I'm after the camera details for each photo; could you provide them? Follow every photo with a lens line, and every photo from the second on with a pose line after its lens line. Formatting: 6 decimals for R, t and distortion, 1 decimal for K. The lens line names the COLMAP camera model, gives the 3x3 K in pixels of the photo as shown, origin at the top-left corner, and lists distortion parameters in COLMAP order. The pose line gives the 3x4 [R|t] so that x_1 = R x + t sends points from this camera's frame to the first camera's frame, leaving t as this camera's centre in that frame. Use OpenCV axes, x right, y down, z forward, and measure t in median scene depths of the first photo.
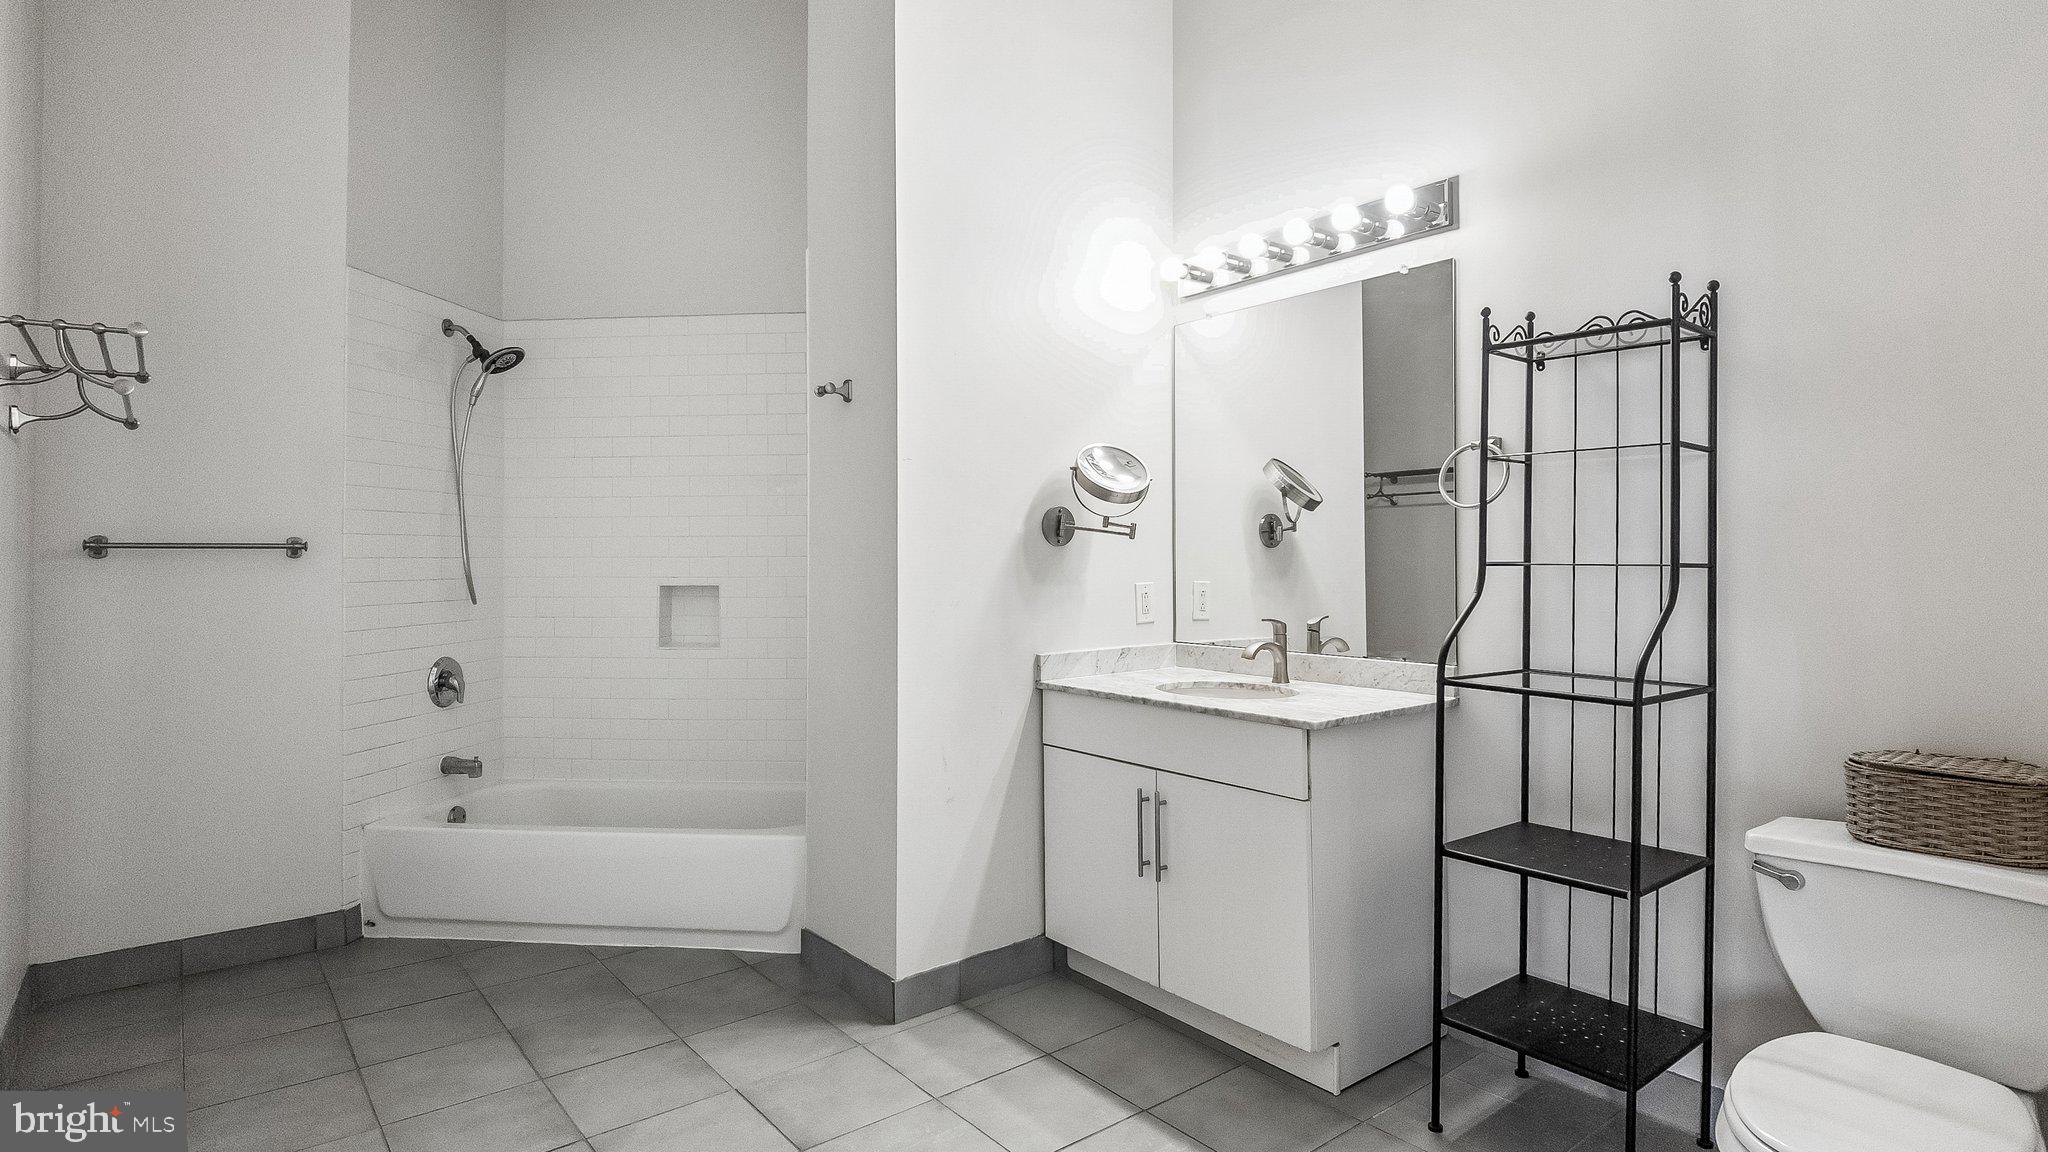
lens RADIAL K [[1057.5, 0, 1037.3], [0, 1057.5, 555.0], [0, 0, 1]] dist [0.019116, -0.022357]
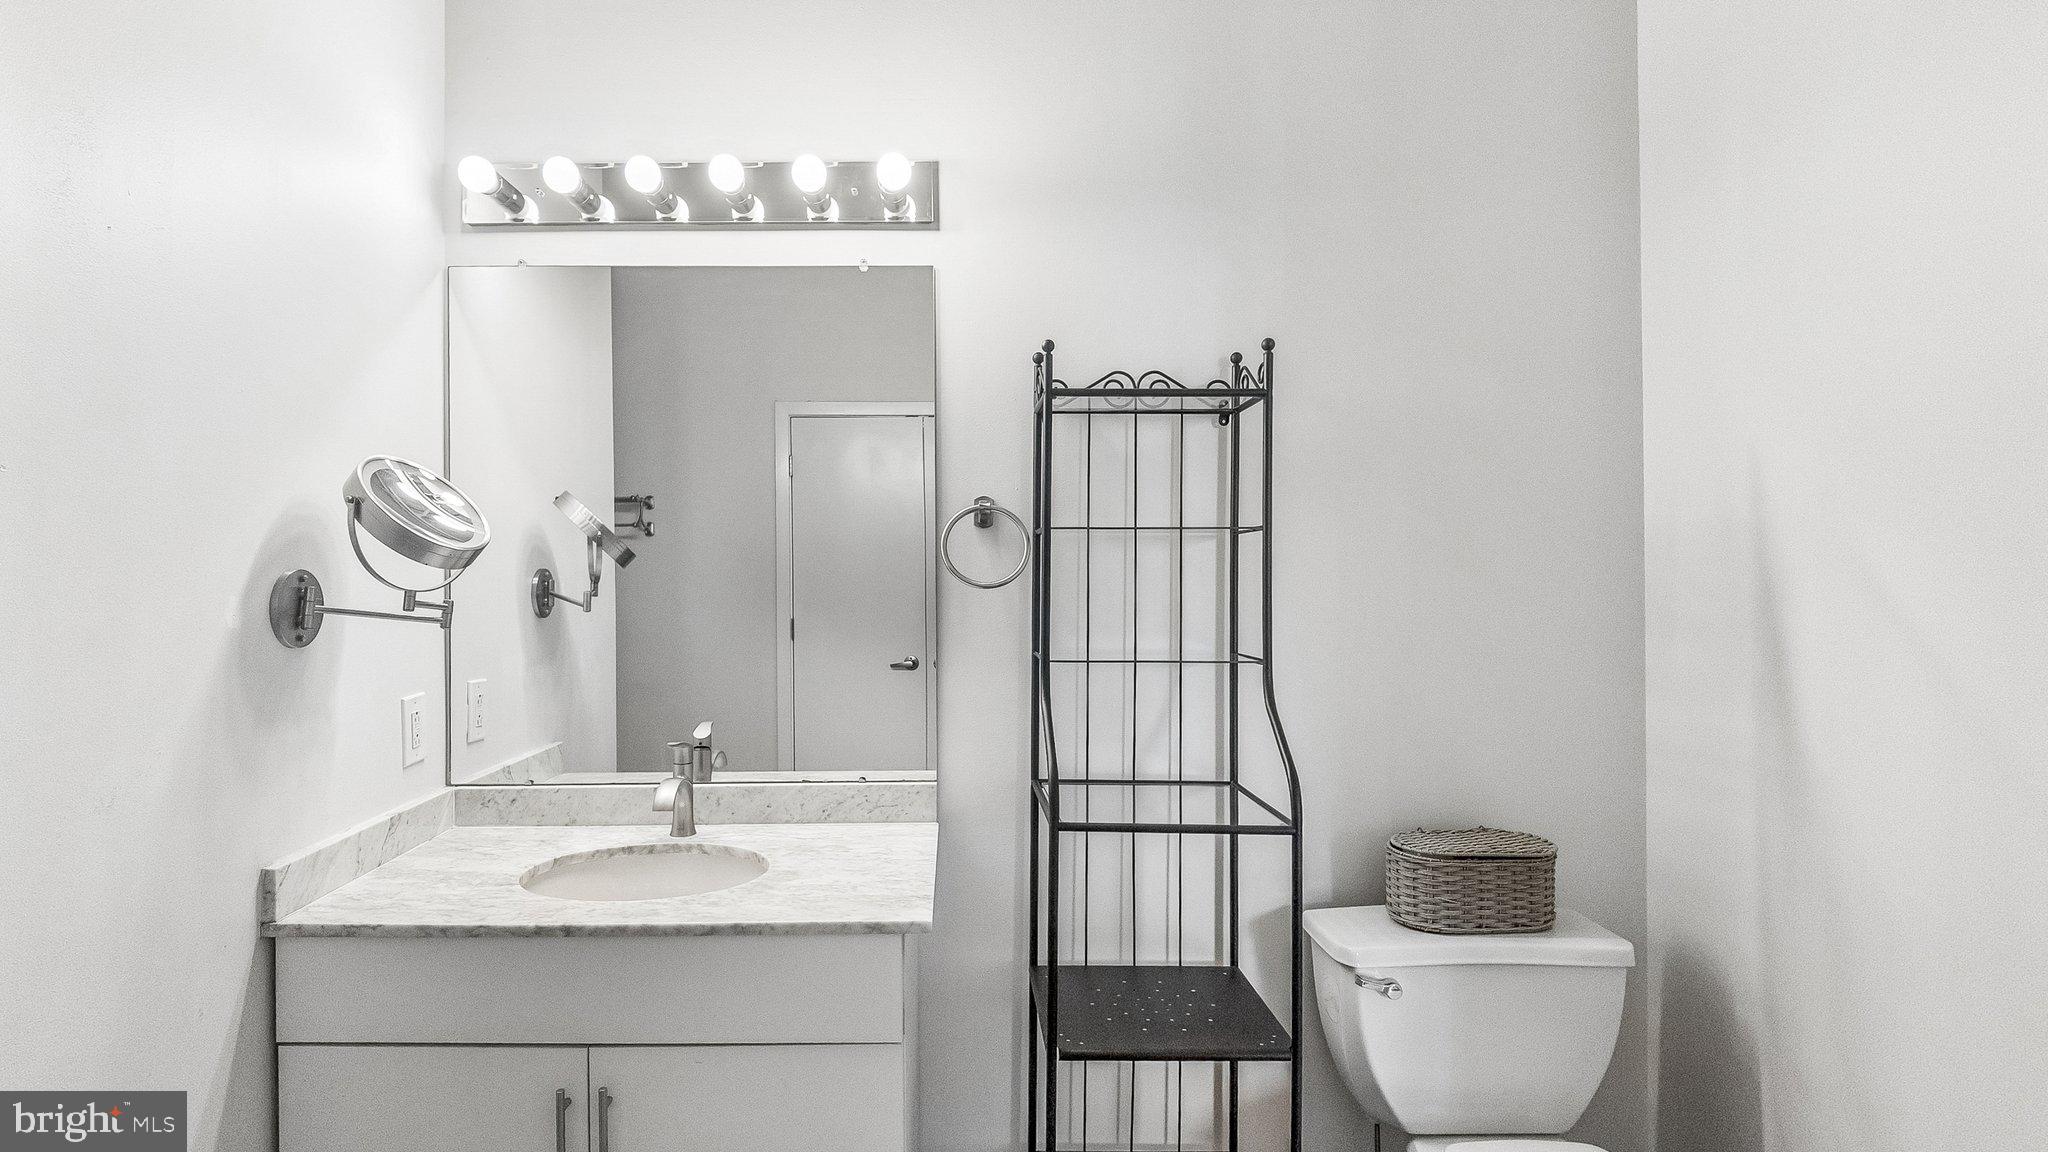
lens RADIAL K [[1057.5, 0, 1004.6], [0, 1057.5, 590.5], [0, 0, 1]] dist [0.019116, -0.022357]
pose [[0.622558, -0.005236, 0.782556, -0.172084], [-0.003061, 0.999954, 0.009125, -0.042352], [-0.782567, -0.008076, 0.622514, 0.420232]]
